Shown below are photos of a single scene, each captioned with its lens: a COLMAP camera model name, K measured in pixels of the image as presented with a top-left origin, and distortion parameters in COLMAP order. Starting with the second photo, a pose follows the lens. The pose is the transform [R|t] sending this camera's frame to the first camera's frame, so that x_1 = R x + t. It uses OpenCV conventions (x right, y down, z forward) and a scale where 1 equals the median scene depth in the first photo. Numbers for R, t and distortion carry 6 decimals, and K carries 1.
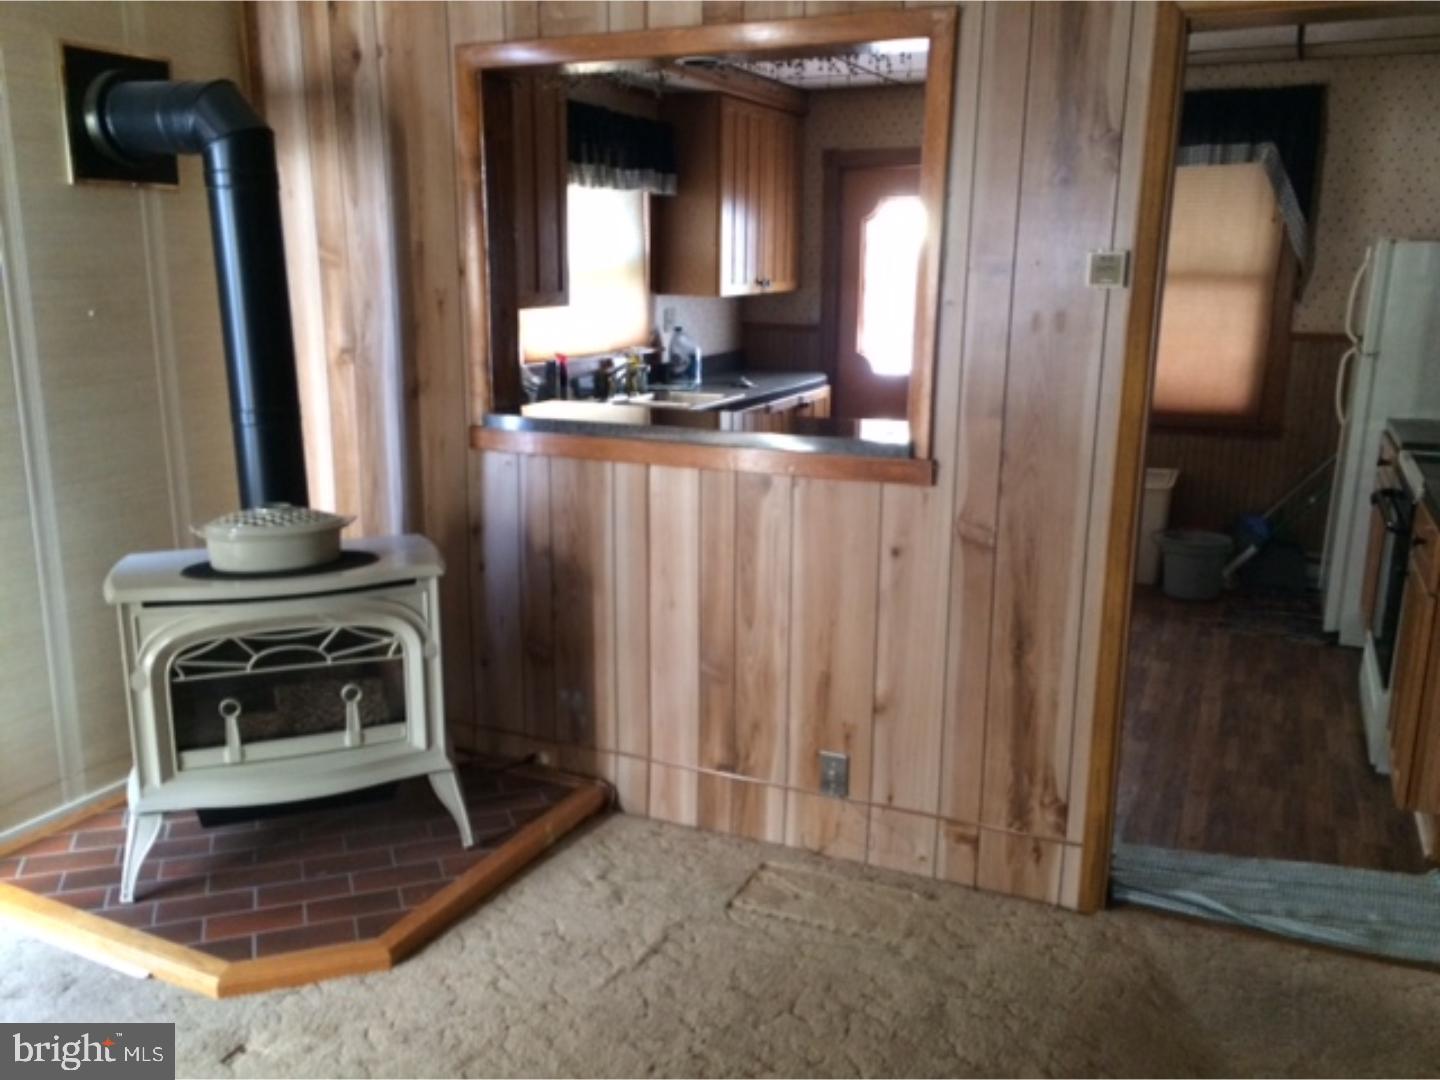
lens RADIAL K [[1218.4, 0, 711.6], [0, 1218.4, 534.7], [0, 0, 1]] dist [0.094668, -0.133111]
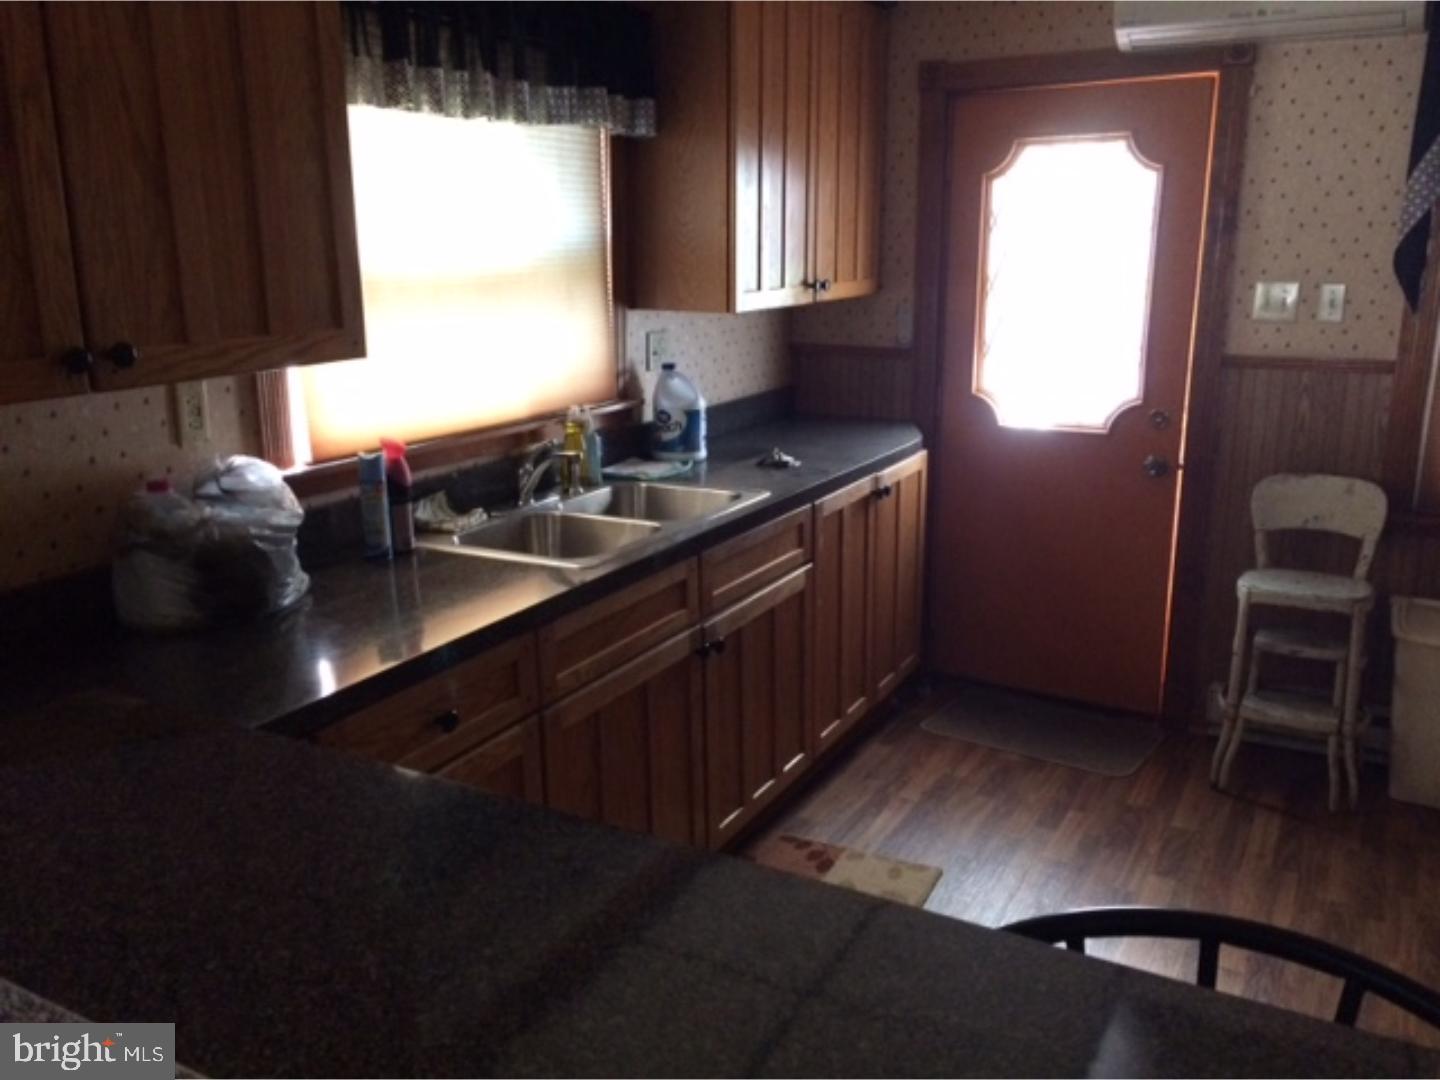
lens RADIAL K [[1218.4, 0, 711.6], [0, 1218.4, 534.7], [0, 0, 1]] dist [0.094668, -0.133111]
pose [[0.996679, 0.009230, -0.080902, 0.042363], [-0.007432, 0.999719, 0.022494, -0.100554], [0.081087, -0.021818, 0.996468, 0.410562]]
